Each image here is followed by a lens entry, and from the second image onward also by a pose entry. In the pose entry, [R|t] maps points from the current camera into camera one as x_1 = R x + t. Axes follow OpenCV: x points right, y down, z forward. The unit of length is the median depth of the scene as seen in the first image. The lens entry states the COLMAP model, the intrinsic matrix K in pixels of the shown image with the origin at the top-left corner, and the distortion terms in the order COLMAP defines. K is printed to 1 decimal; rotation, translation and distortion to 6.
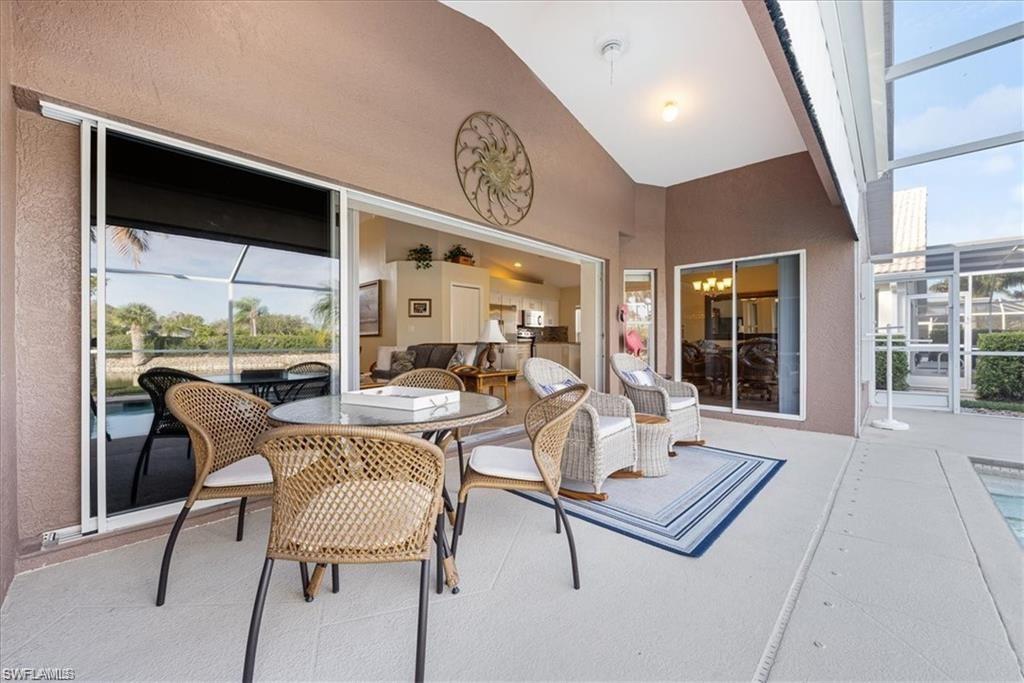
lens RADIAL K [[393.3, 0, 512.0], [0, 393.3, 341.1], [0, 0, 1]] dist [0.000406, 0.000026]
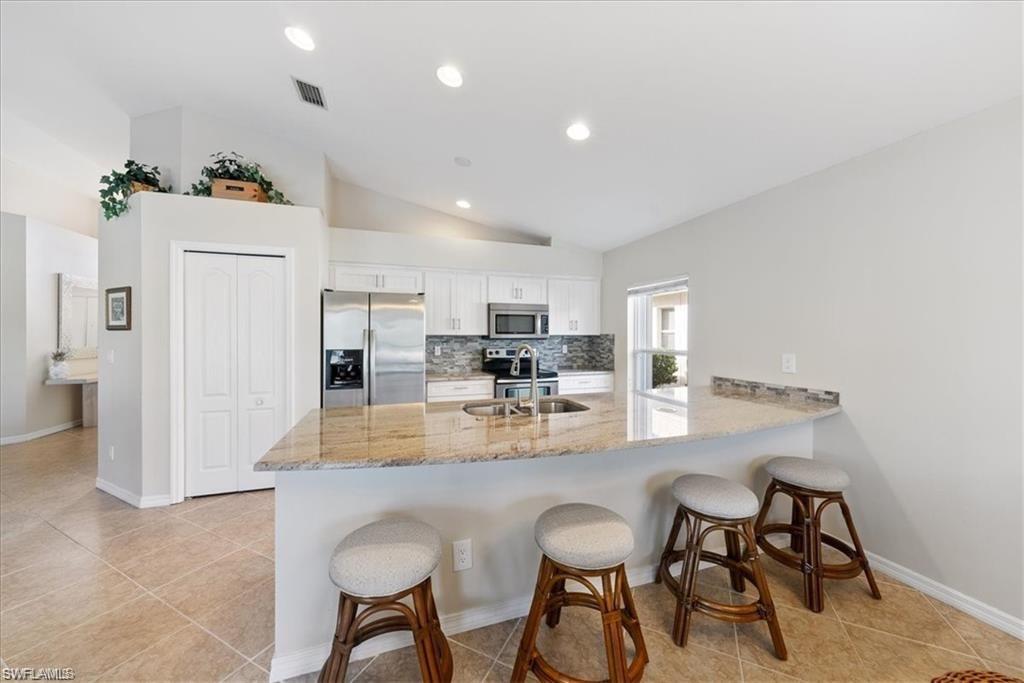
lens RADIAL K [[368.3, 0, 512.6], [0, 368.3, 338.7], [0, 0, 1]] dist [-0.002075, -0.000226]
pose [[0.886357, -0.001547, -0.463000, 0.253310], [0.003546, 0.999988, 0.003447, -0.037916], [0.462989, -0.004697, 0.886352, 0.625254]]
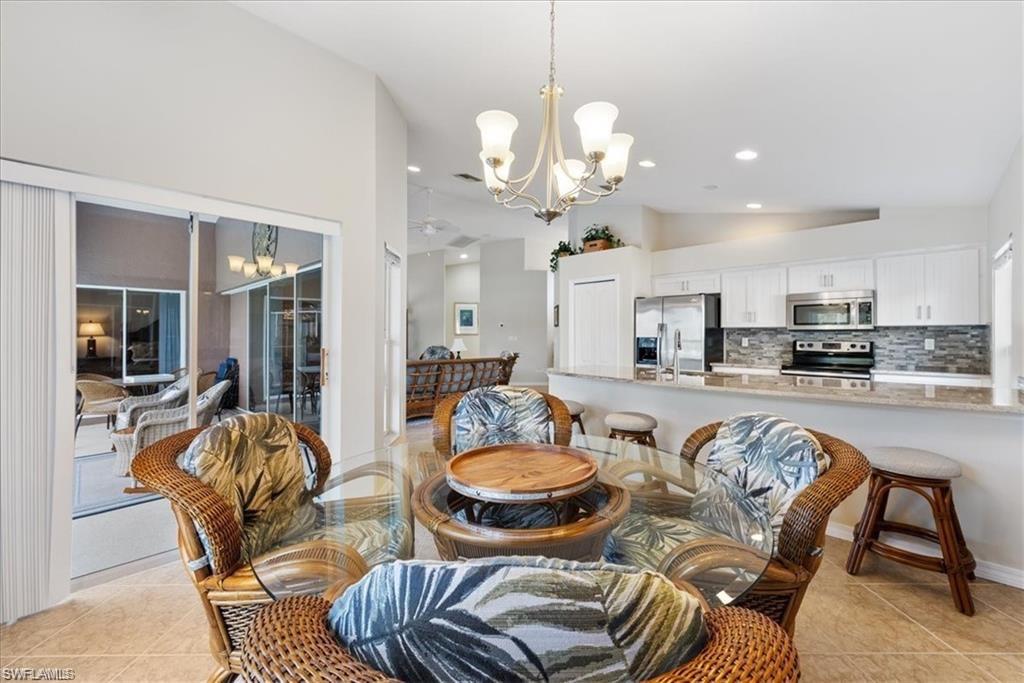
lens RADIAL K [[393.3, 0, 508.8], [0, 393.3, 336.1], [0, 0, 1]] dist [0.000406, 0.000026]
pose [[-0.011283, -0.003169, -0.999931, 0.493845], [-0.005508, 0.999980, -0.003107, -0.026451], [0.999921, 0.005473, -0.011300, 0.674057]]
